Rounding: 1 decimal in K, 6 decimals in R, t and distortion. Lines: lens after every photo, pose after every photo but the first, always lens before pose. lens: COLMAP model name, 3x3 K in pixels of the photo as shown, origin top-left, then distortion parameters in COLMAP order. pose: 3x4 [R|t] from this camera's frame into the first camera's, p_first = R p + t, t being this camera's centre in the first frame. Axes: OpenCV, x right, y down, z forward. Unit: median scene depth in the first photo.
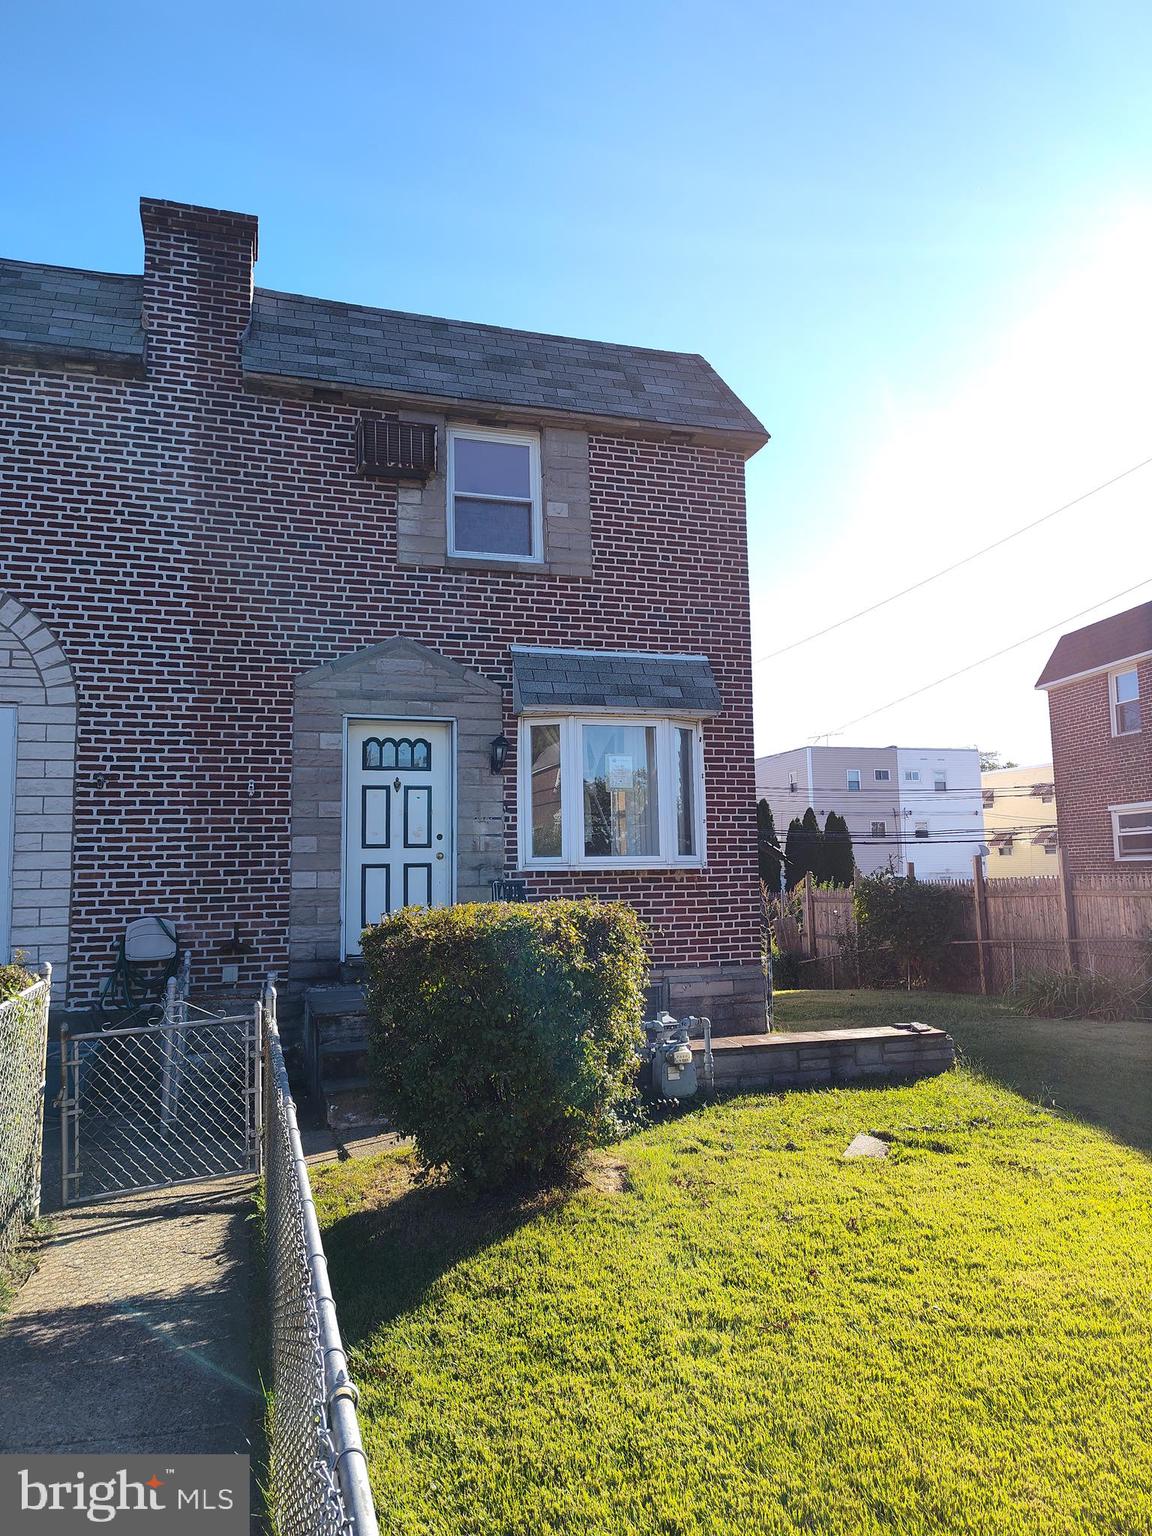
lens RADIAL K [[1044.0, 0, 576.2], [0, 1044.0, 772.5], [0, 0, 1]] dist [0.011068, -0.022028]
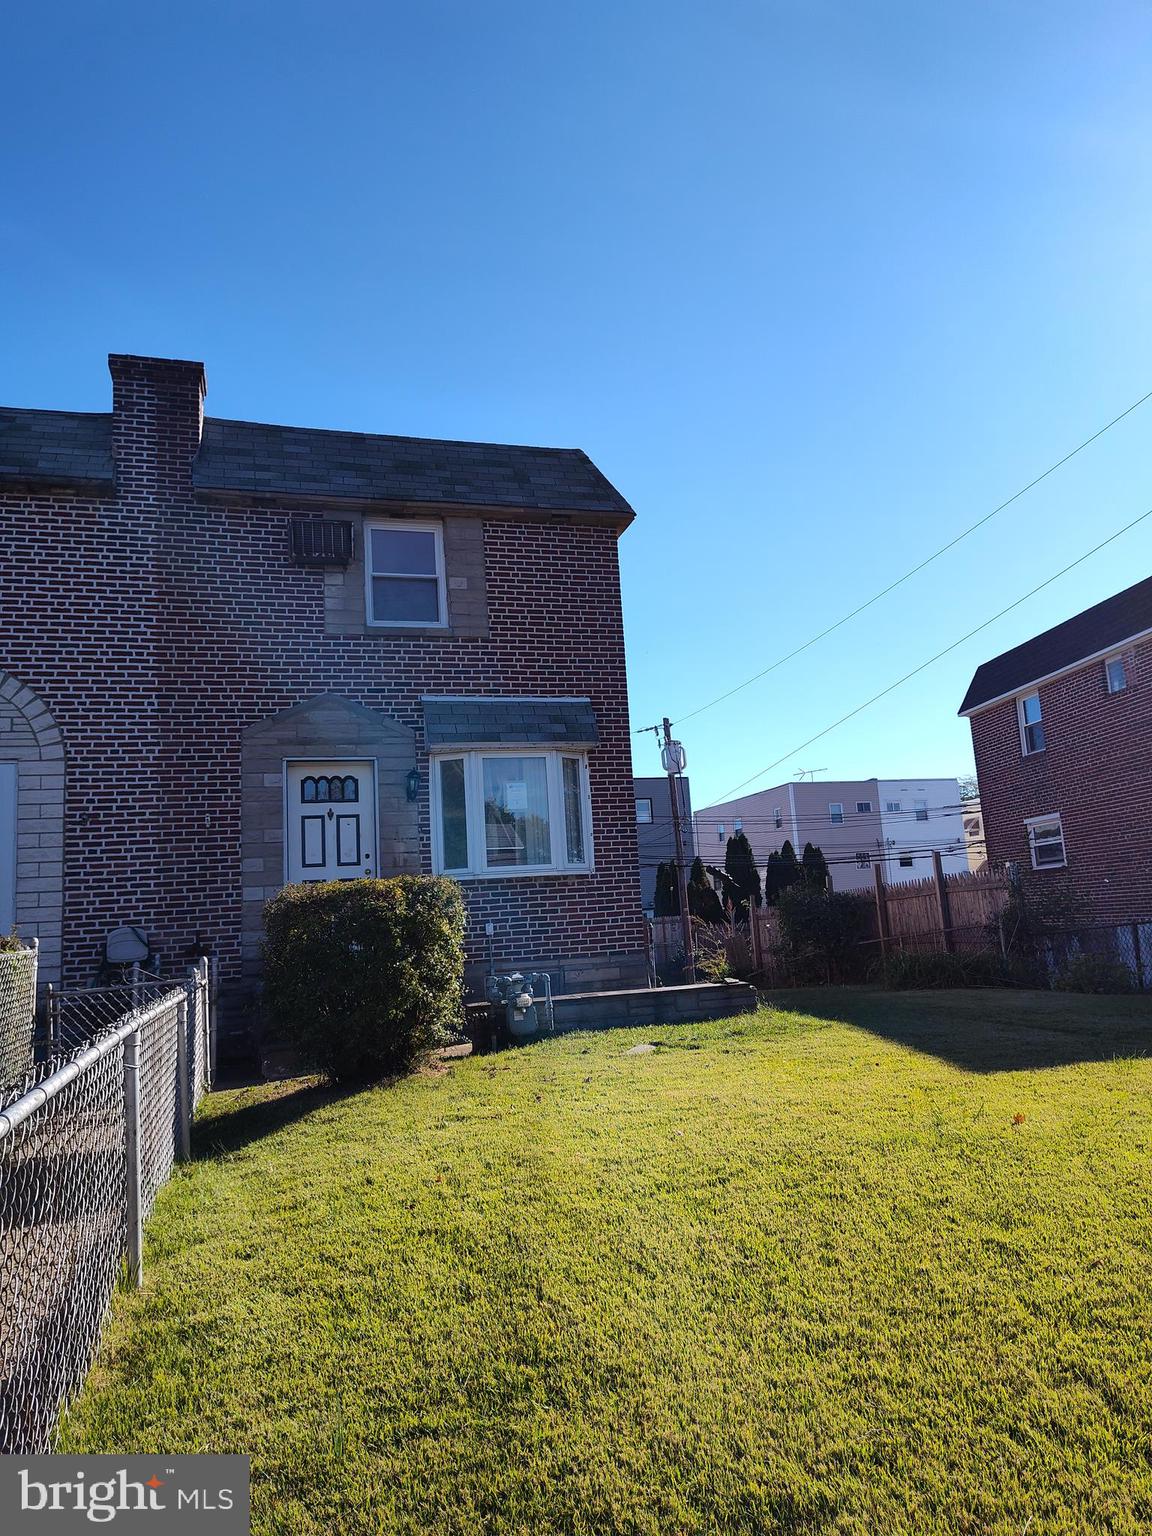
lens RADIAL K [[1044.0, 0, 579.1], [0, 1044.0, 769.2], [0, 0, 1]] dist [0.011068, -0.022028]
pose [[0.998912, -0.045355, -0.010861, 0.135136], [0.044729, 0.997633, -0.052229, 0.036427], [0.013204, 0.051686, 0.998576, -0.215743]]
